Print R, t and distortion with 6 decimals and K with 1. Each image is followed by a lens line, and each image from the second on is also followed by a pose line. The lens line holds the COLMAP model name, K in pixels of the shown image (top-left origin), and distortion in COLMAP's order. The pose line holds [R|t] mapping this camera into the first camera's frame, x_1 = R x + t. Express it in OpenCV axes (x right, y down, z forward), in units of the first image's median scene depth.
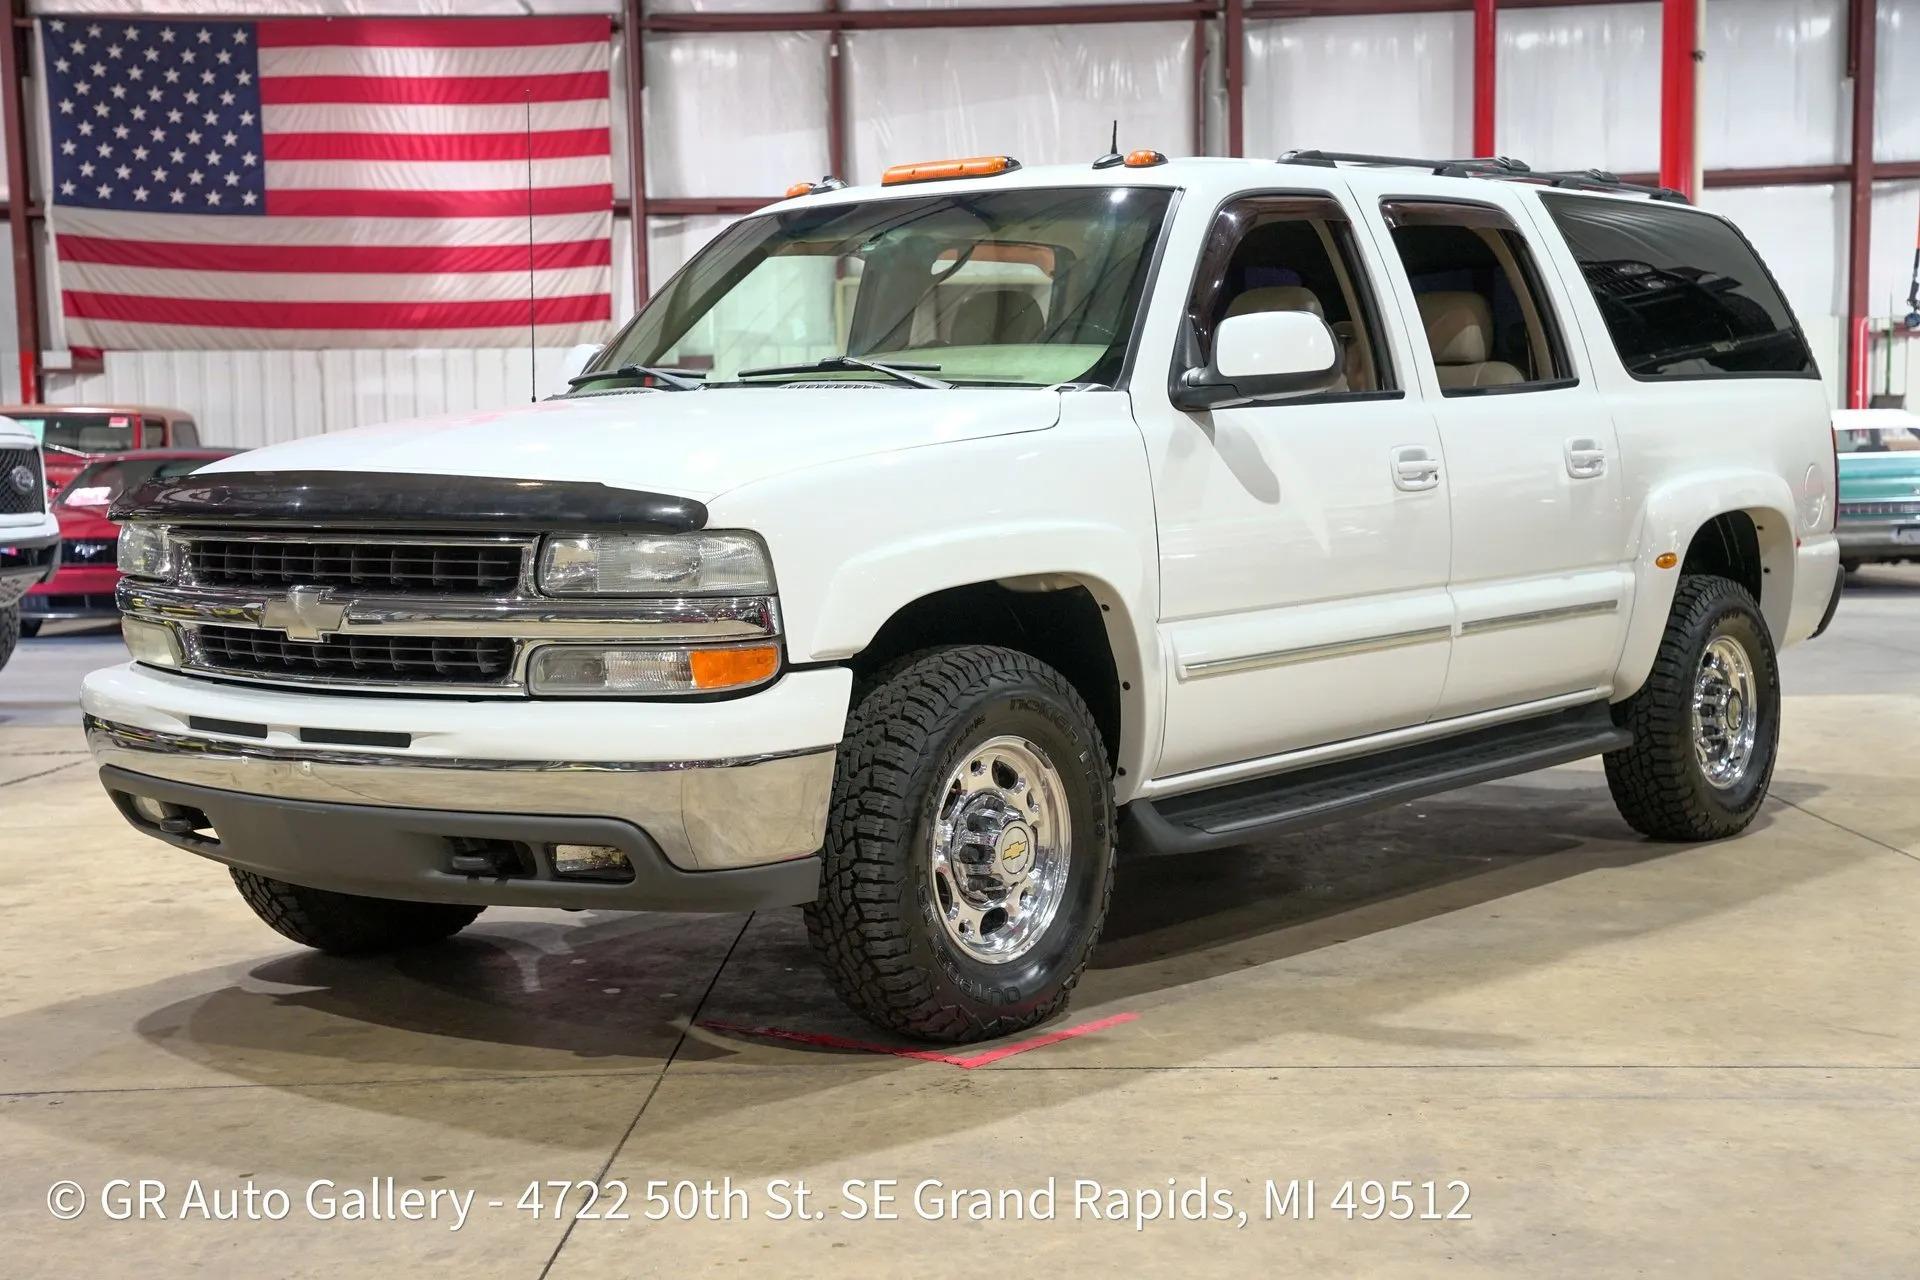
lens RADIAL K [[2622.4, 0, 960.0], [0, 2622.4, 640.0], [0, 0, 1]] dist [0.231354, 0.021895]
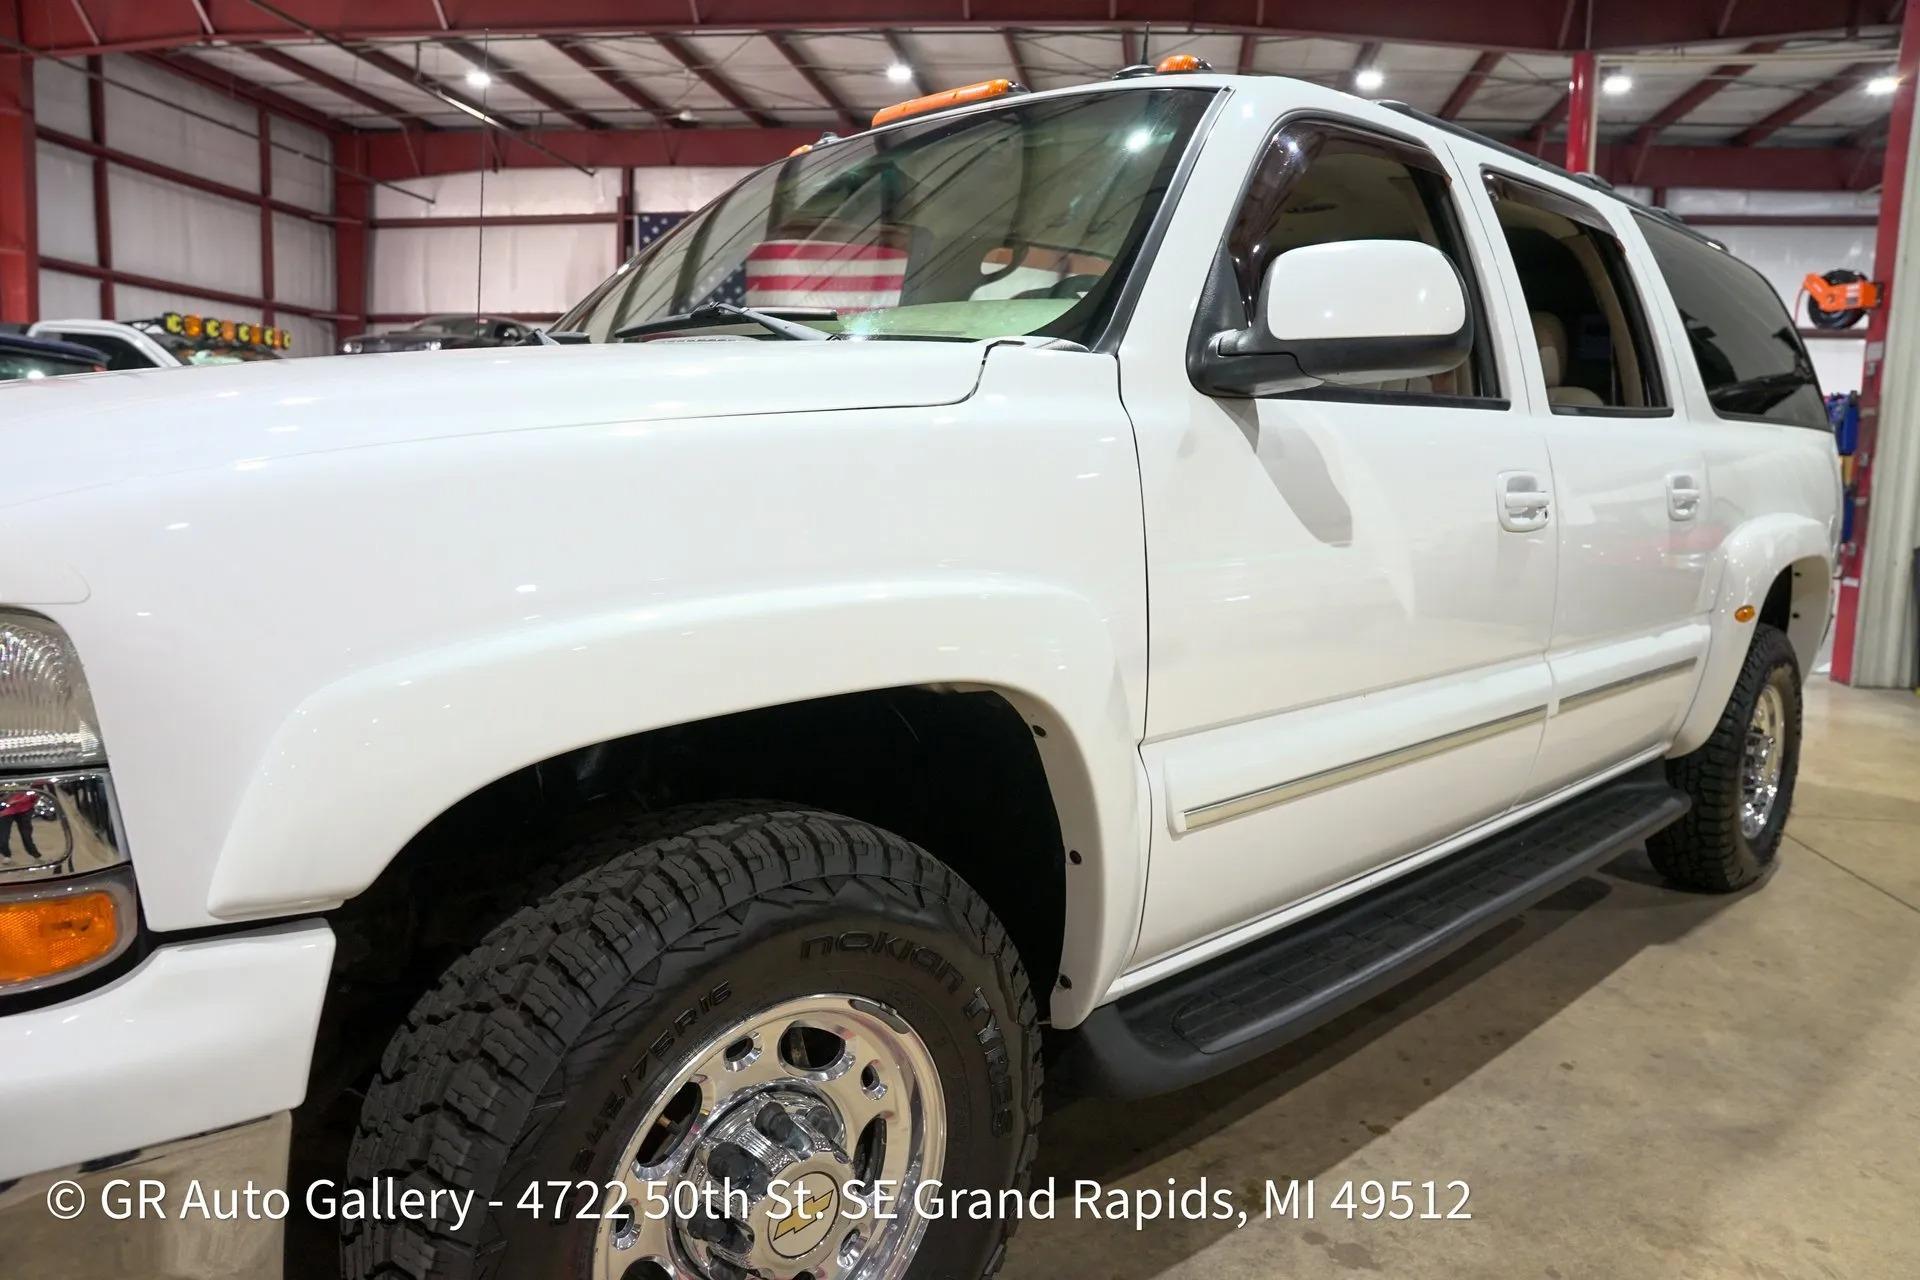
lens RADIAL K [[1315.3, 0, 964.2], [0, 1315.3, 637.4], [0, 0, 1]] dist [-0.143595, 0.112316]
pose [[0.989975, 0.059392, -0.128148, 0.061302], [-0.051194, 0.996482, 0.066348, -0.041176], [0.131638, -0.059123, 0.989533, 0.595784]]
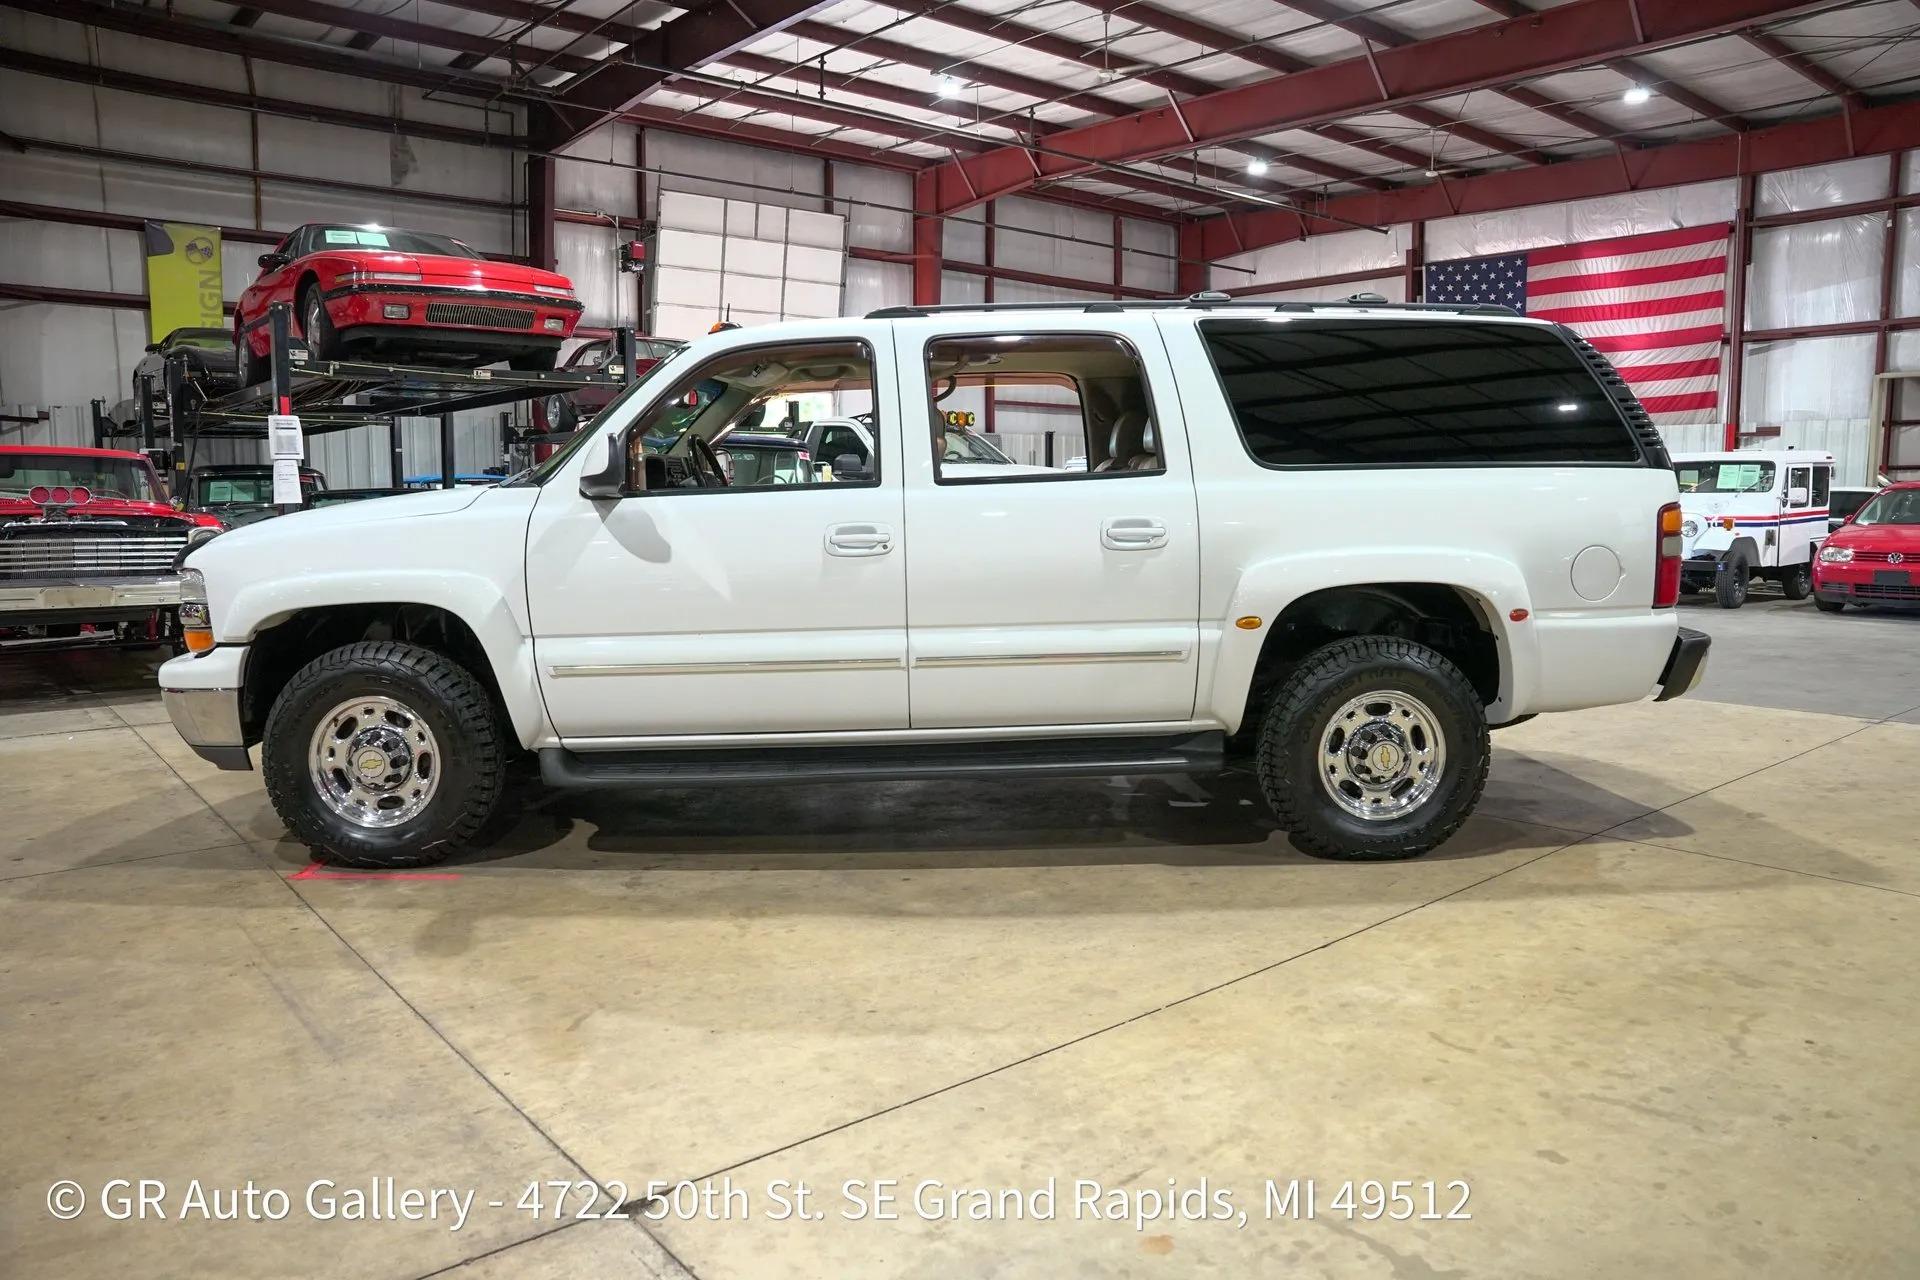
lens RADIAL K [[1315.3, 0, 964.2], [0, 1315.3, 637.4], [0, 0, 1]] dist [-0.143595, 0.112316]
pose [[0.657146, 0.098552, -0.747293, 0.692199], [-0.057415, 0.995080, 0.080742, -0.070537], [0.751573, -0.010154, 0.659572, 0.582996]]
